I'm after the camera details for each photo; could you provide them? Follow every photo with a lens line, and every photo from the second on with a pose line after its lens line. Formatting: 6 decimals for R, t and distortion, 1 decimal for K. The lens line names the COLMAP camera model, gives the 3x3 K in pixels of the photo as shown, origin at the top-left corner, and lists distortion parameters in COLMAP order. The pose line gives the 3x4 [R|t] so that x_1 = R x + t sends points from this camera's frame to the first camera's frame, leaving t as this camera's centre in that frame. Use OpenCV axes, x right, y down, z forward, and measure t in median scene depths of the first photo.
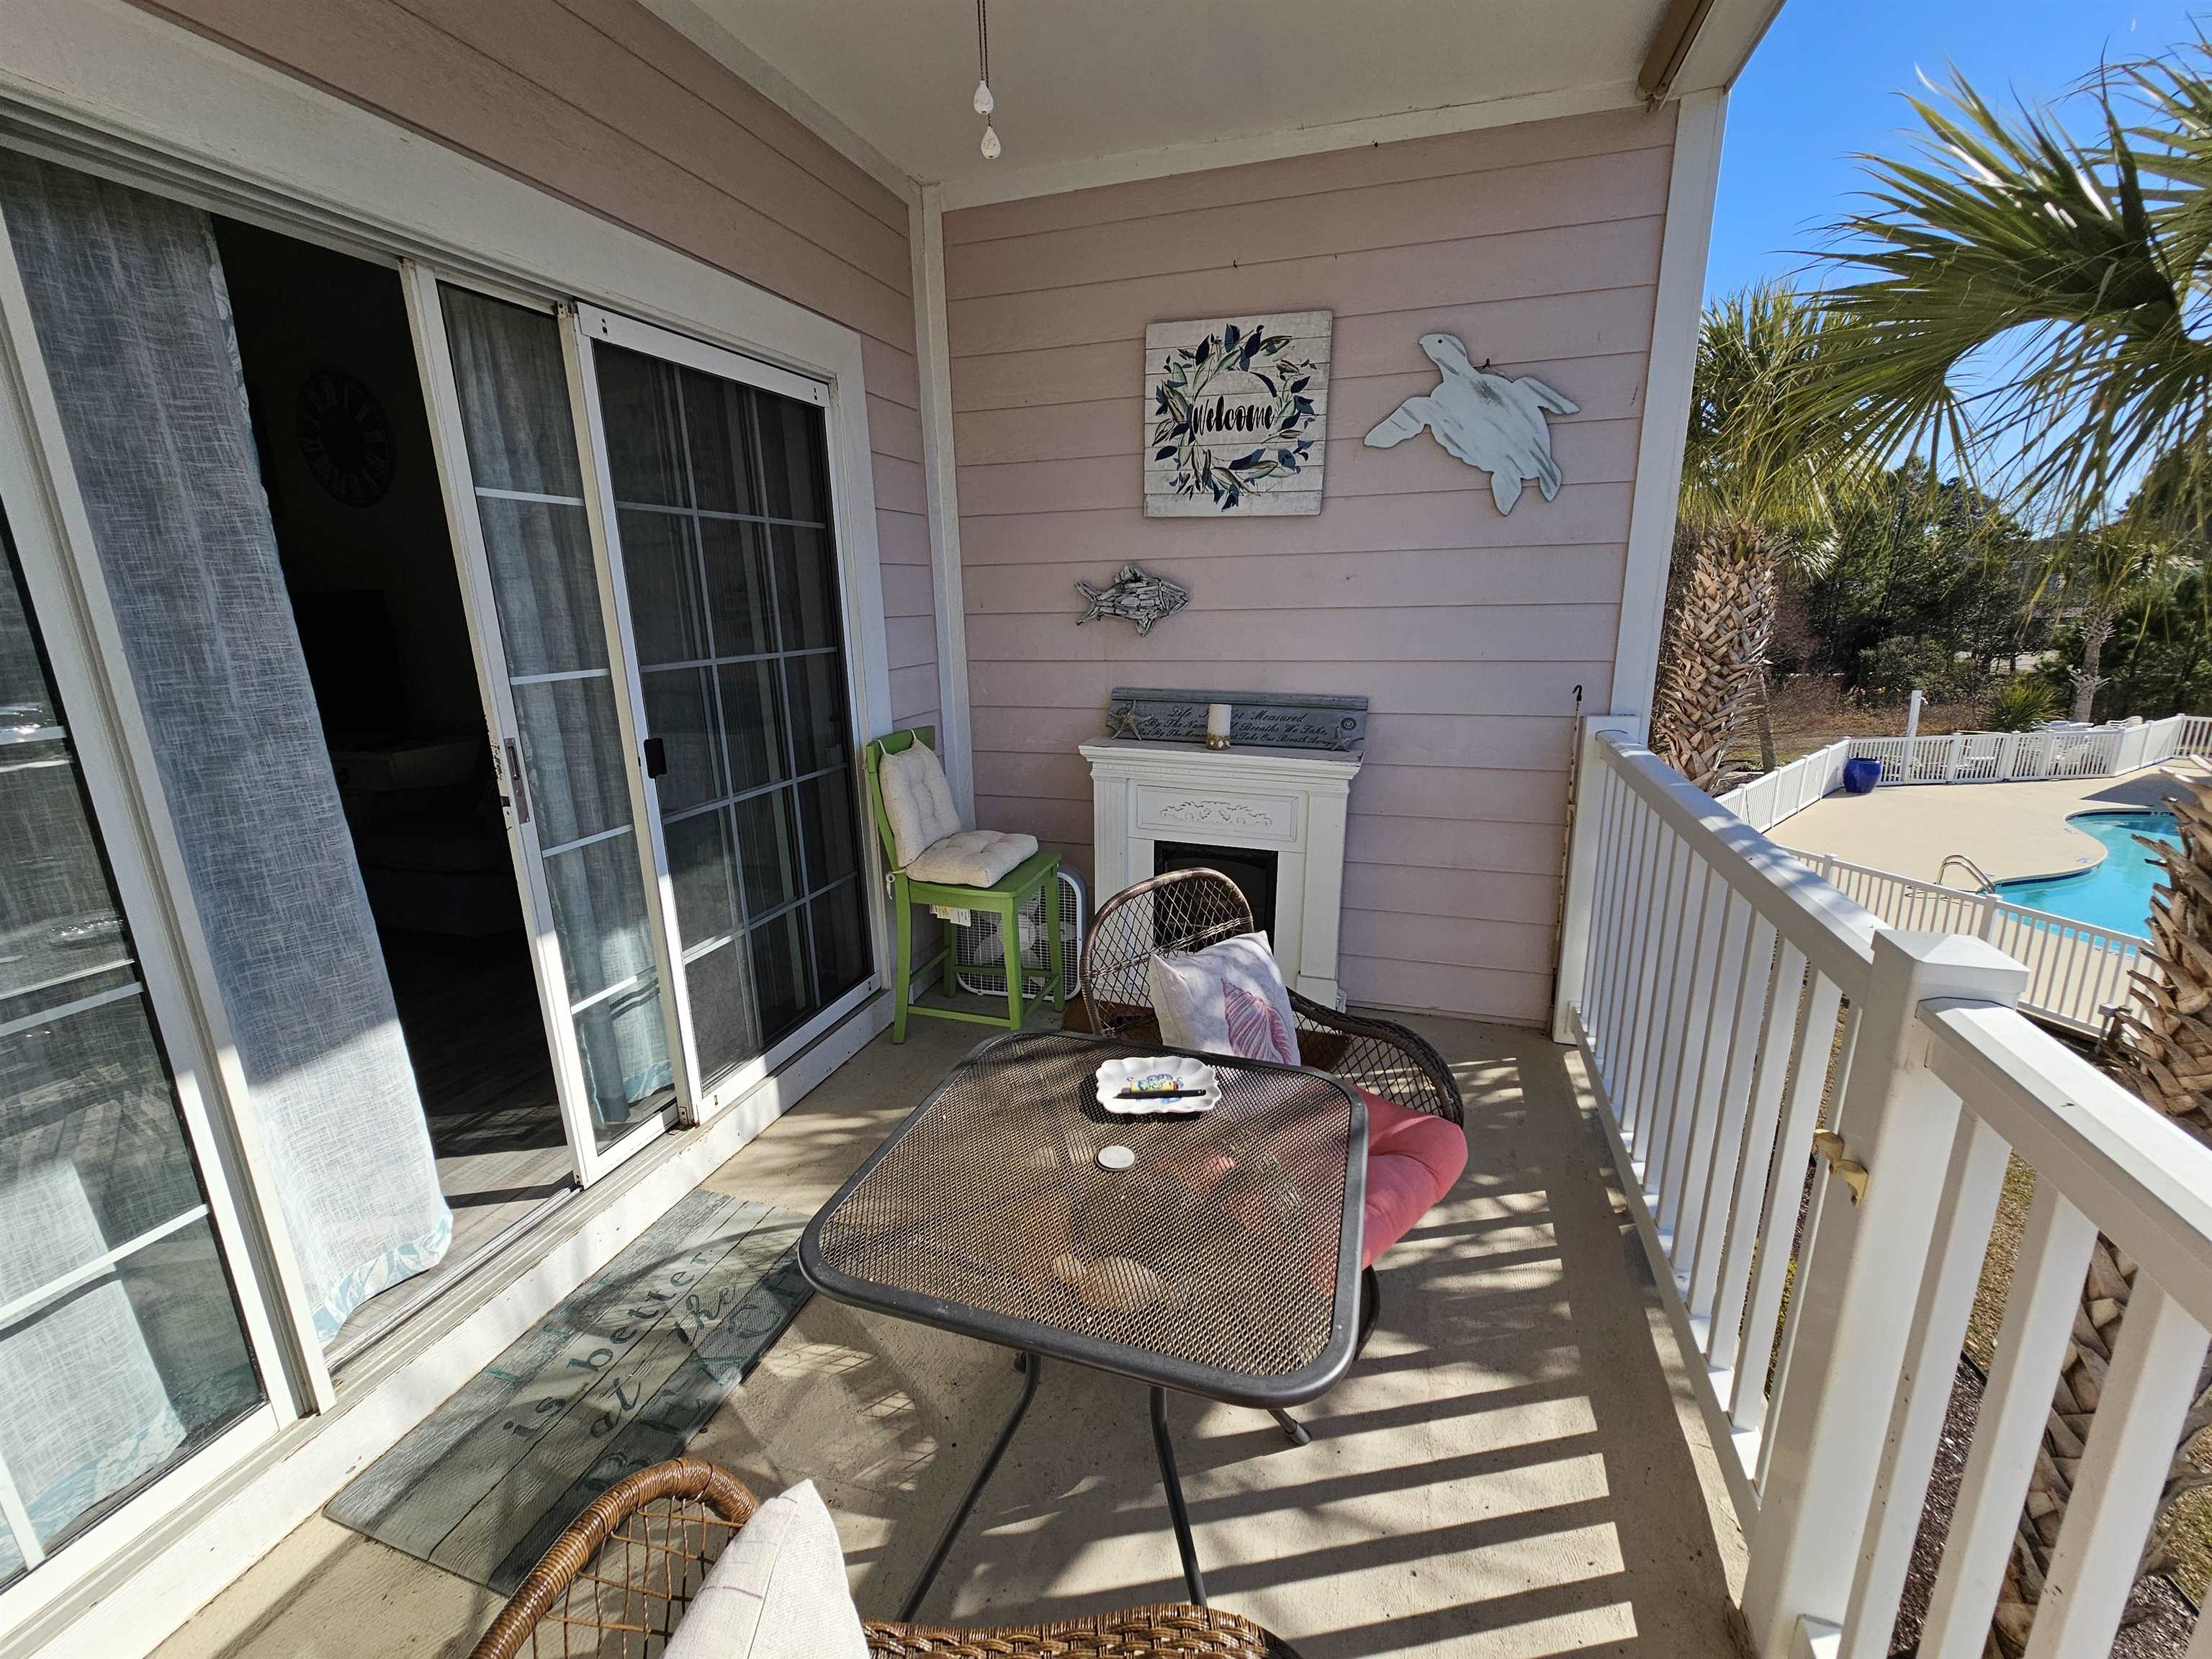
lens RADIAL K [[901.6, 0, 1112.2], [0, 901.6, 823.8], [0, 0, 1]] dist [-0.003546, 0.000864]
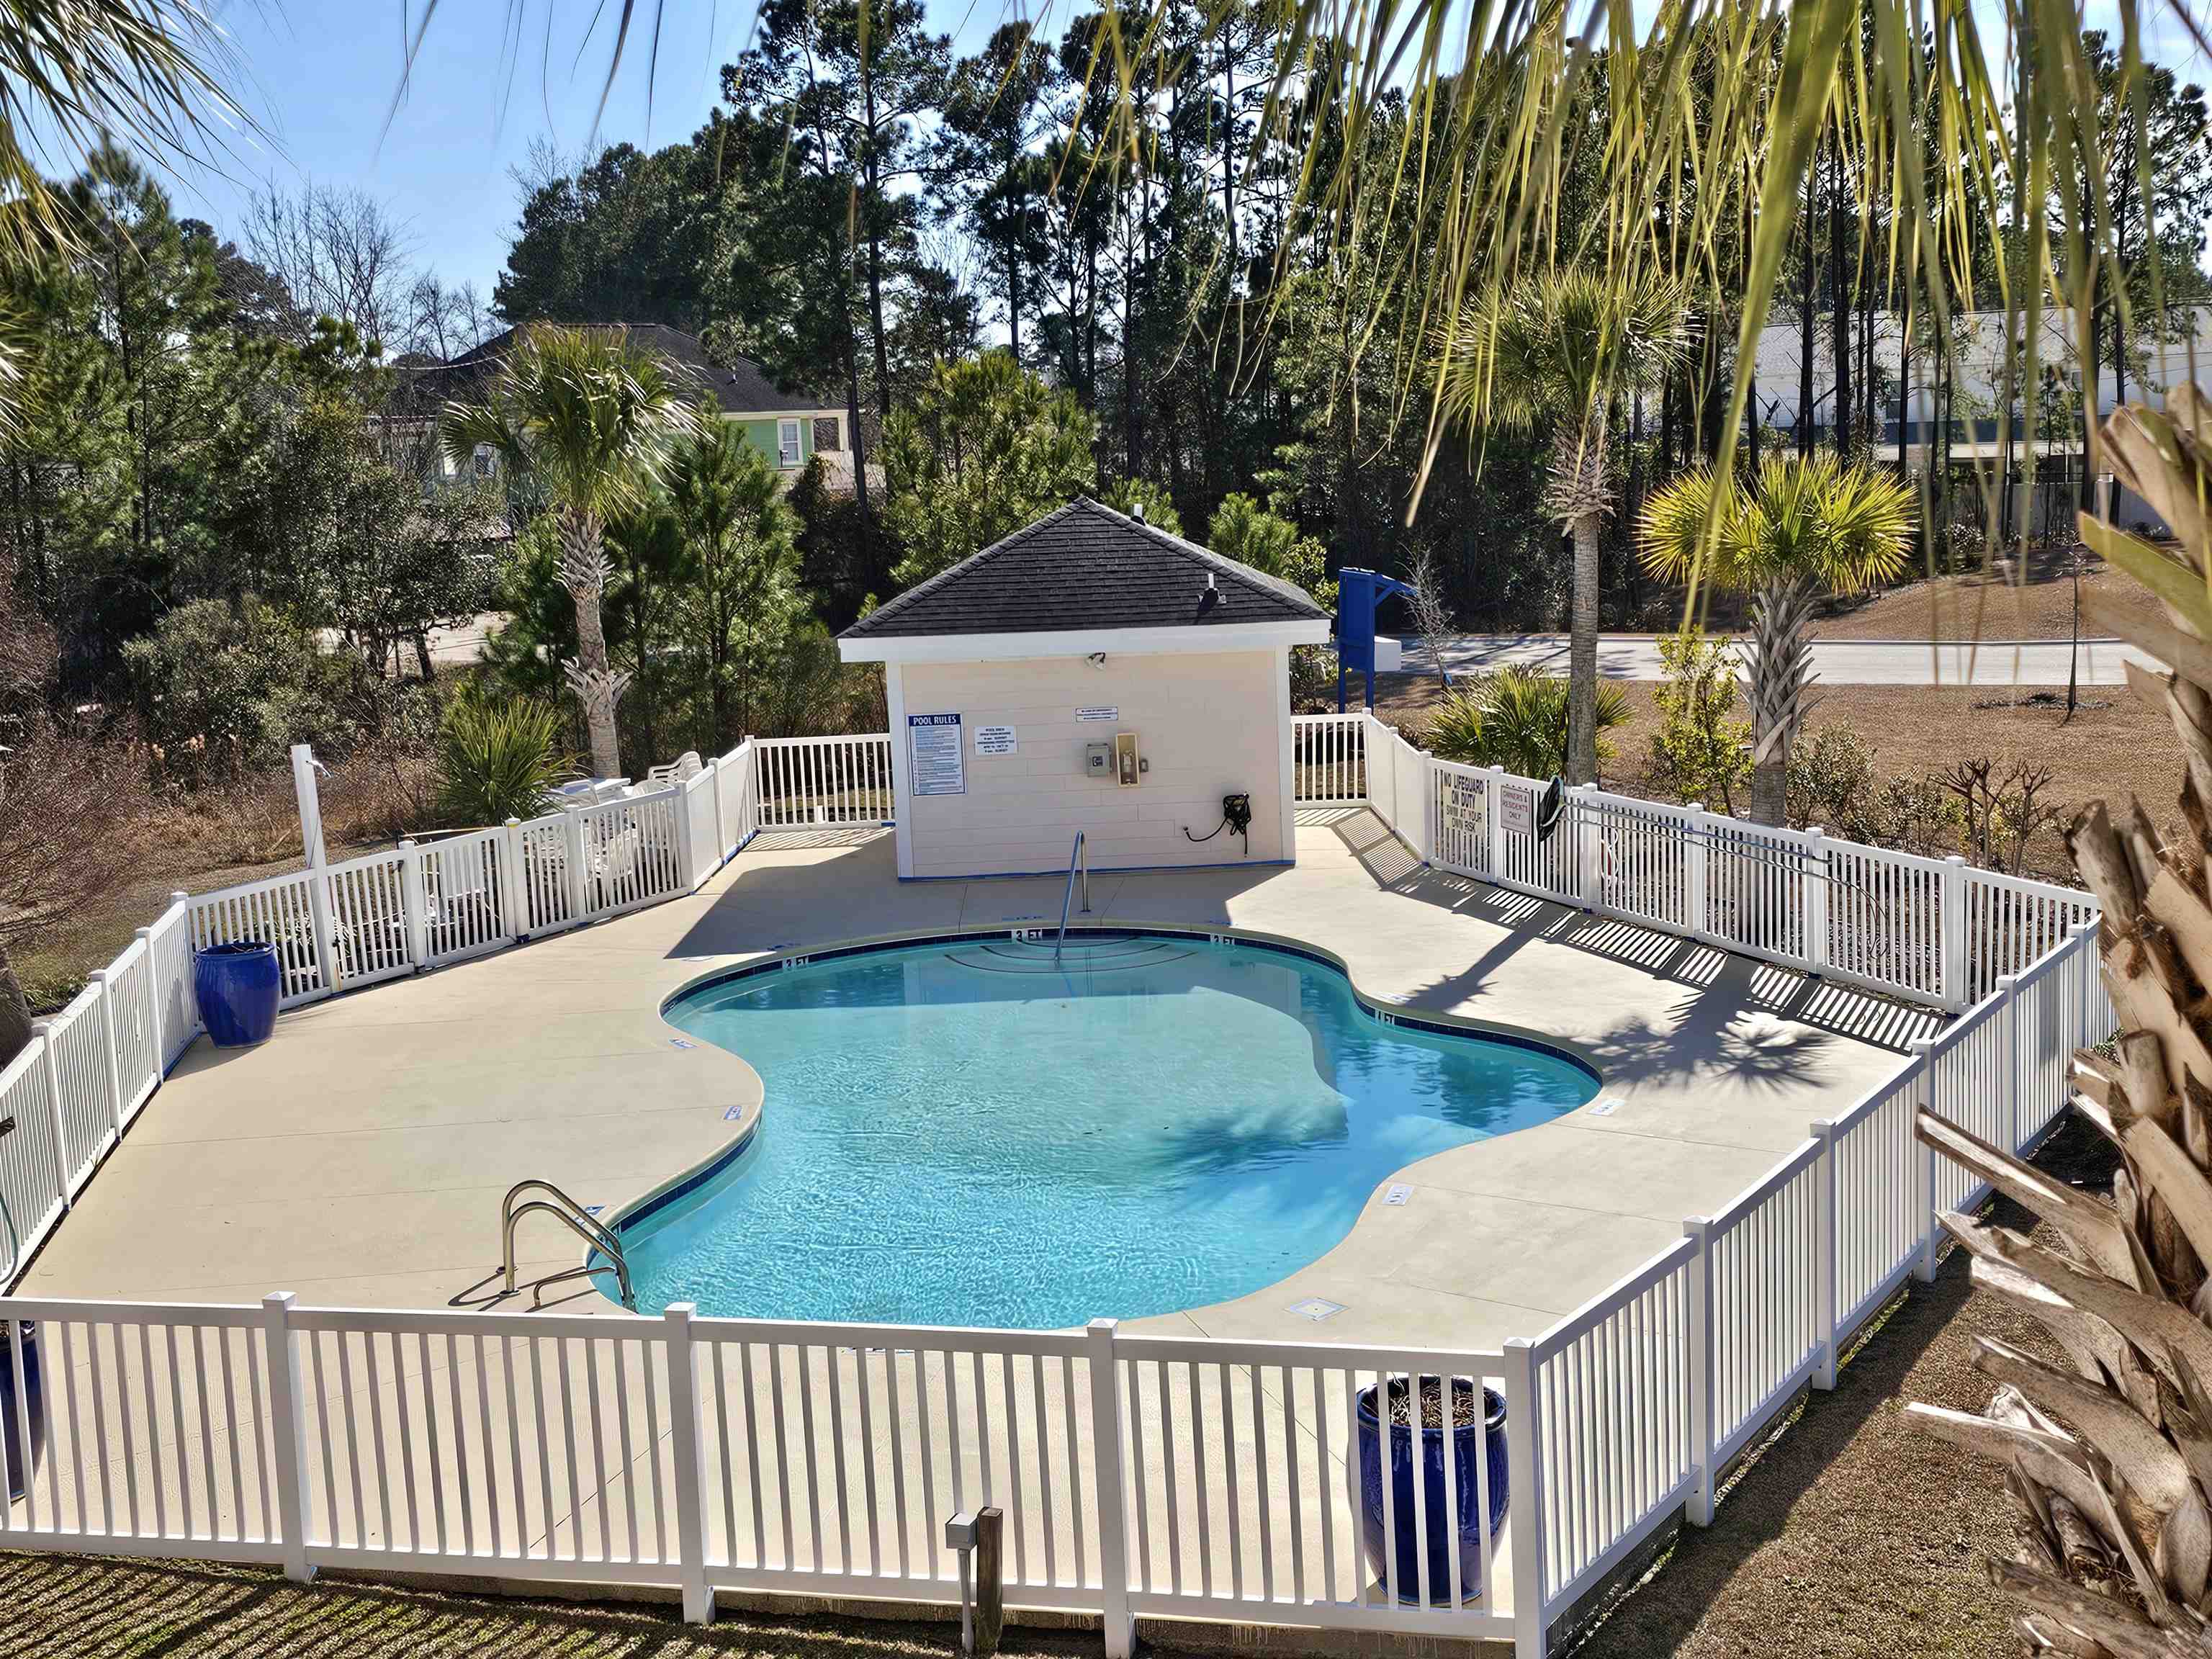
lens RADIAL K [[2833.8, 0, 1107.4], [0, 2833.8, 830.5], [0, 0, 1]] dist [0.086283, 0.000000]
pose [[0.518846, -0.123509, 0.845899, 0.057493], [0.240569, 0.970614, -0.005838, -0.023658], [-0.820320, 0.206526, 0.533312, 0.092353]]
